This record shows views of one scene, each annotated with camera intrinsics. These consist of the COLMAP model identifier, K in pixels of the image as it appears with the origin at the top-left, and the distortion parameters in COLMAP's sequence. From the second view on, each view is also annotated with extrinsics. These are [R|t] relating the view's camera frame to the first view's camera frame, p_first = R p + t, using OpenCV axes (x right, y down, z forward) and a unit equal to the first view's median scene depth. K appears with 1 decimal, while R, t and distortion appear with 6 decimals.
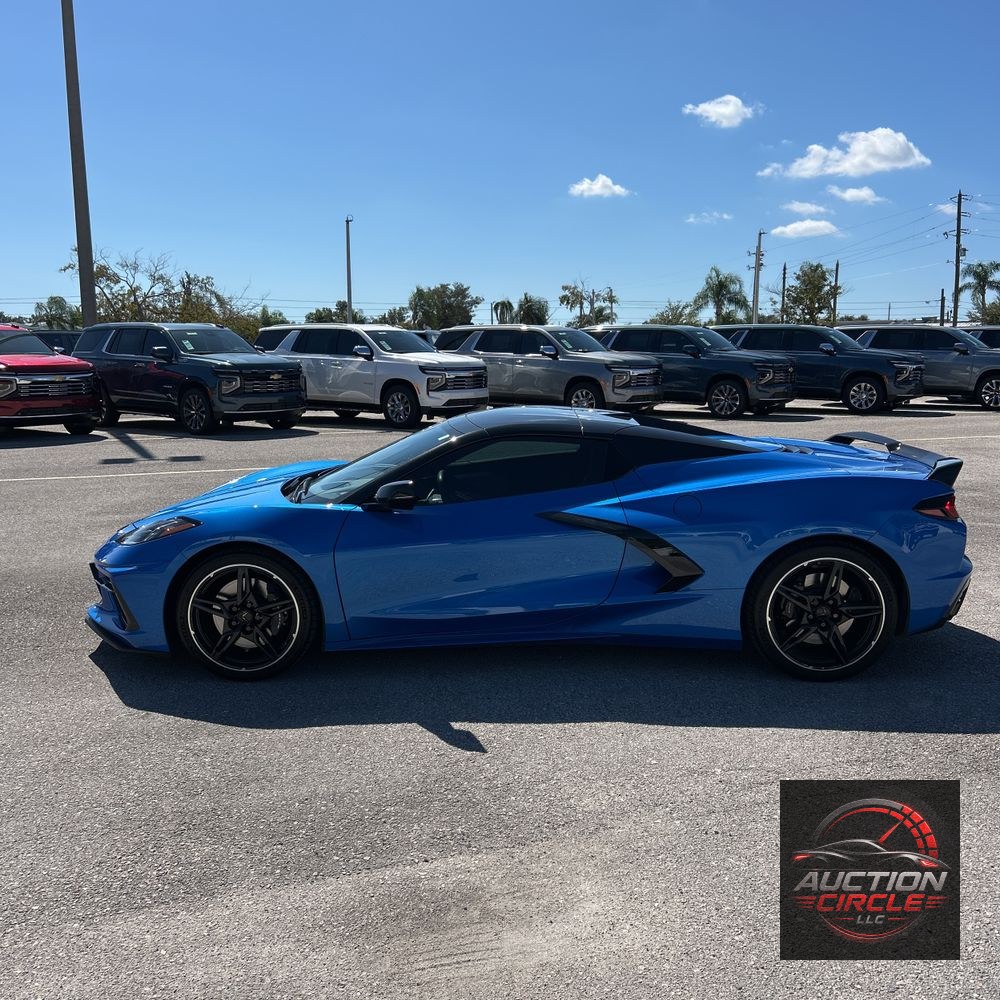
lens RADIAL K [[998.1, 0, 503.8], [0, 998.1, 498.4], [0, 0, 1]] dist [0.114576, -0.290201]
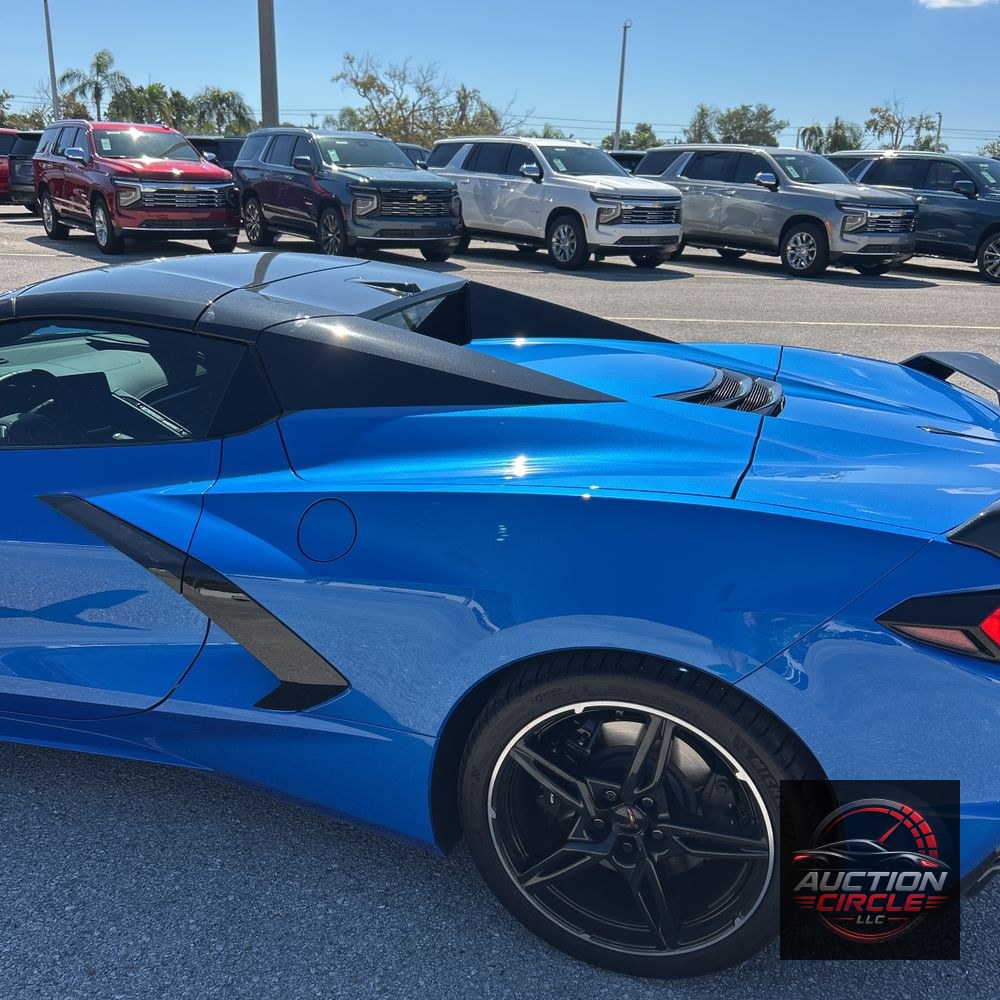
lens RADIAL K [[1011.3, 0, 500.0], [0, 1011.3, 500.0], [0, 0, 1]] dist [0.028315, -0.026612]
pose [[0.957703, 0.125092, -0.259147, 0.078975], [-0.082099, 0.981919, 0.170574, -0.017753], [0.275799, -0.142084, 0.950656, 0.135339]]
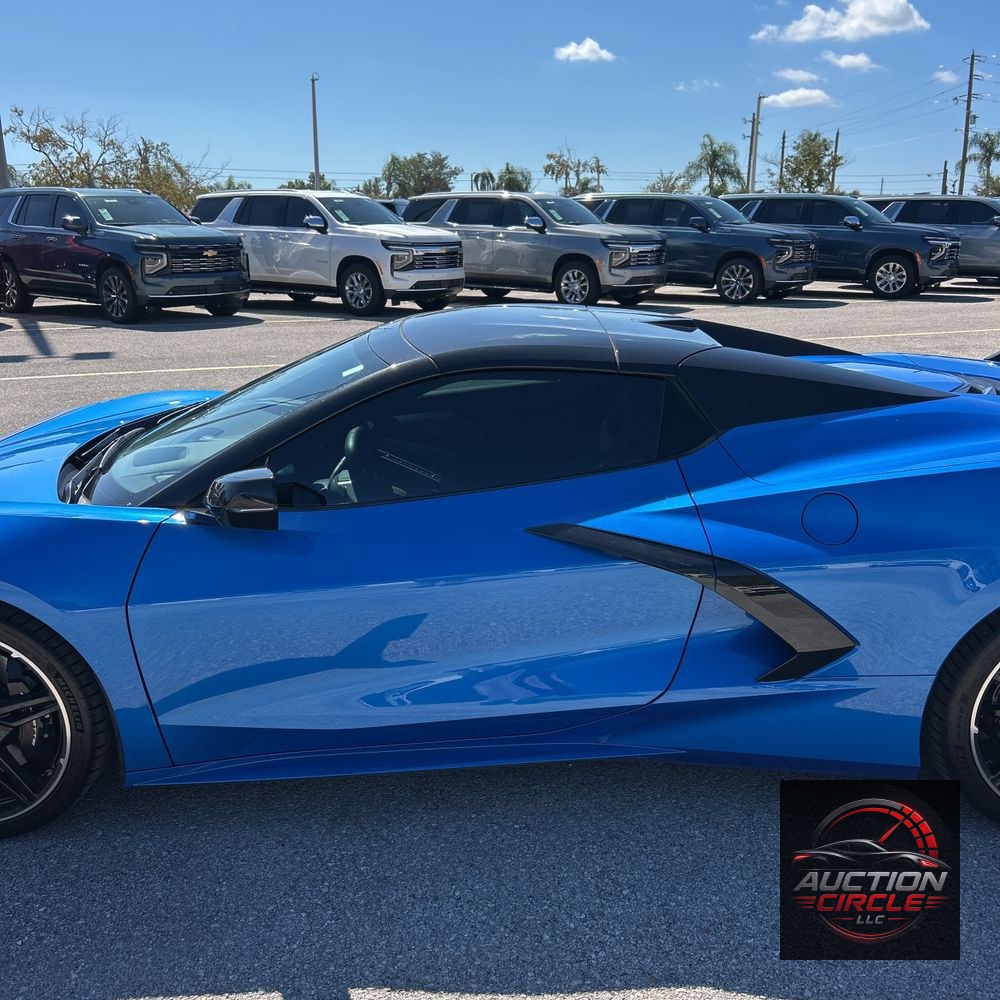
lens RADIAL K [[1011.3, 0, 500.0], [0, 1011.3, 500.0], [0, 0, 1]] dist [0.028315, -0.026612]
pose [[0.999890, -0.001111, 0.014772, 0.002147], [-0.000626, 0.993126, 0.117046, -0.013123], [-0.014800, -0.117042, 0.993017, 0.108316]]
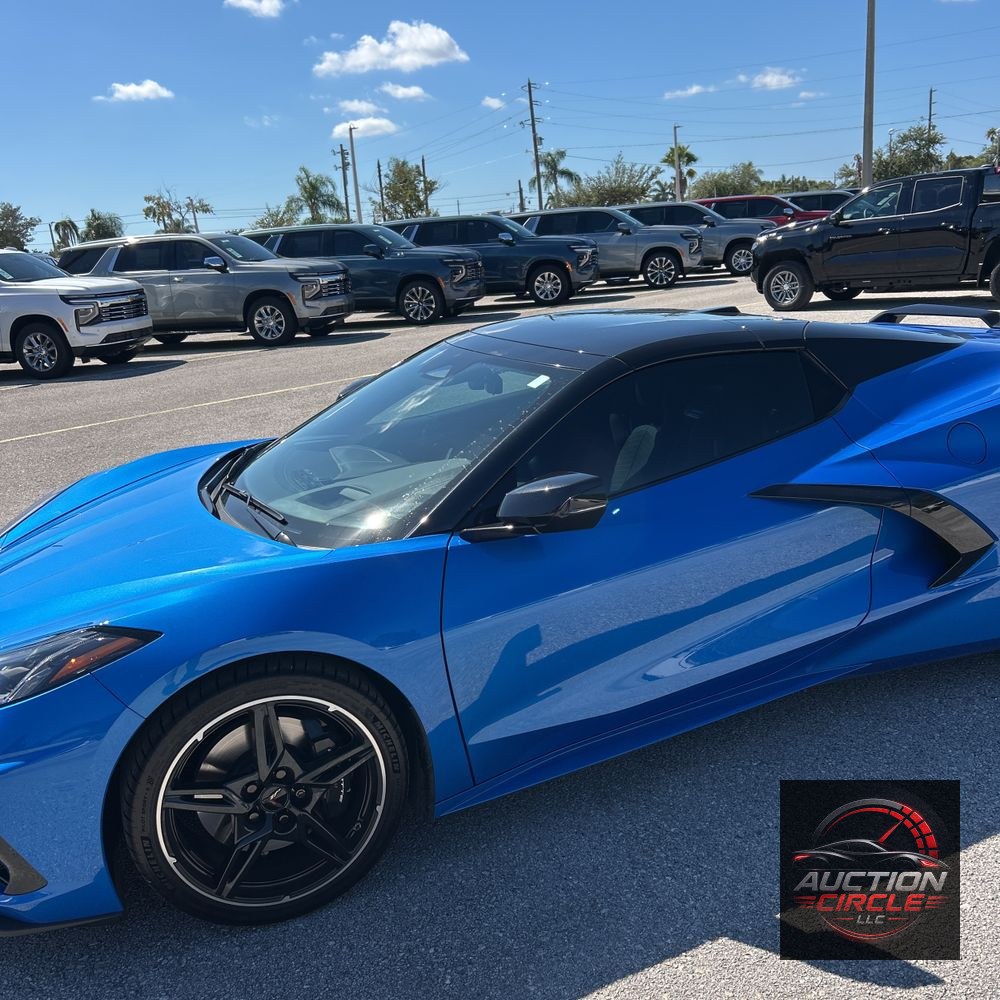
lens RADIAL K [[1009.0, 0, 496.1], [0, 1009.0, 521.3], [0, 0, 1]] dist [0.064557, -0.143446]
pose [[0.920990, -0.173426, 0.348857, -0.068021], [0.135813, 0.982204, 0.129730, -0.014116], [-0.365147, -0.072101, 0.928153, 0.113694]]
